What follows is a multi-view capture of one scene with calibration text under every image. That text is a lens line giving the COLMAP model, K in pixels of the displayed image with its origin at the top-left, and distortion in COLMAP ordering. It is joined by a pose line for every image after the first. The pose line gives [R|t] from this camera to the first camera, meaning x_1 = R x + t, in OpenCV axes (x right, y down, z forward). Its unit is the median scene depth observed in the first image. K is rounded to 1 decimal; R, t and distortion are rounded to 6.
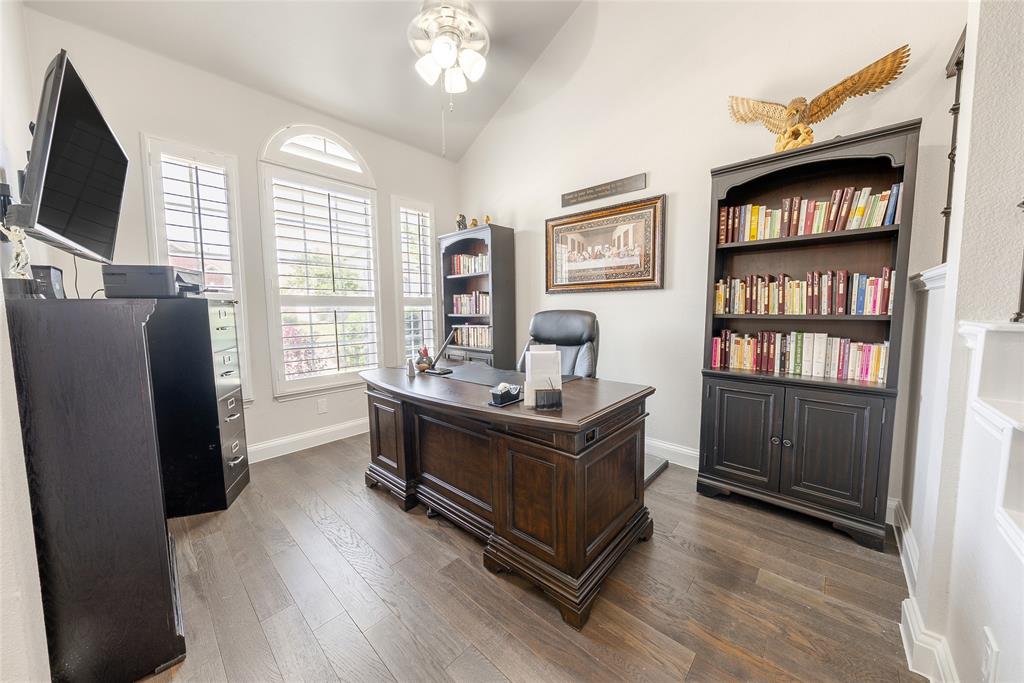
lens RADIAL K [[351.2, 0, 504.3], [0, 351.2, 338.8], [0, 0, 1]] dist [-0.002541, -0.000084]
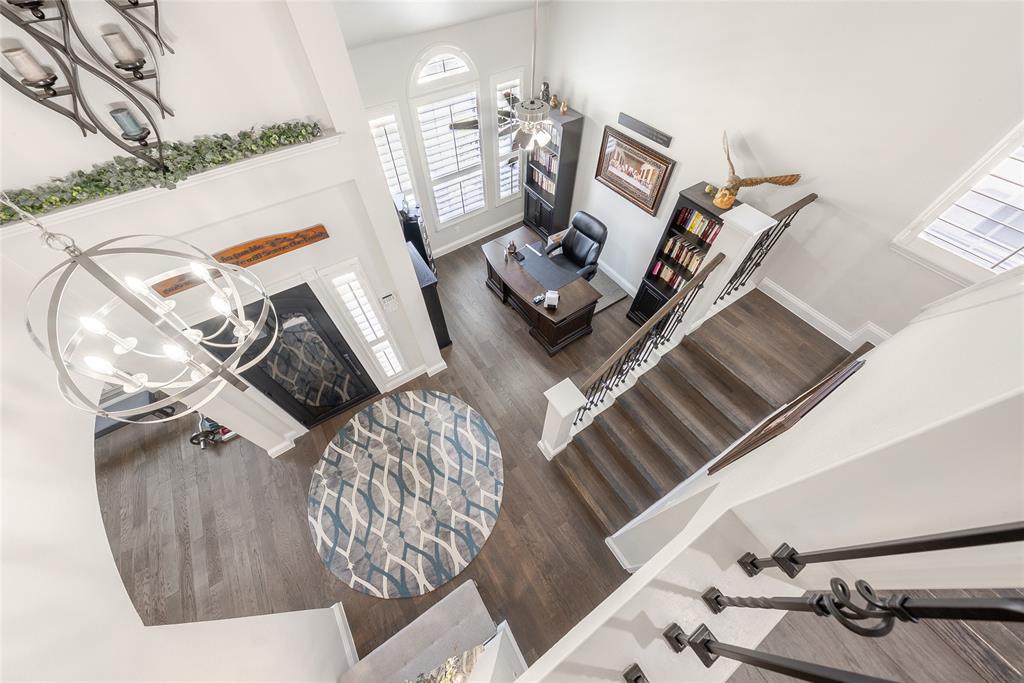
lens RADIAL K [[351.2, 0, 509.6], [0, 351.2, 338.9], [0, 0, 1]] dist [-0.002541, -0.000084]
pose [[0.972996, 0.191735, -0.128514, 0.104784], [-0.023390, 0.635806, 0.771494, -0.962209], [0.229632, -0.747655, 0.623122, -0.566065]]
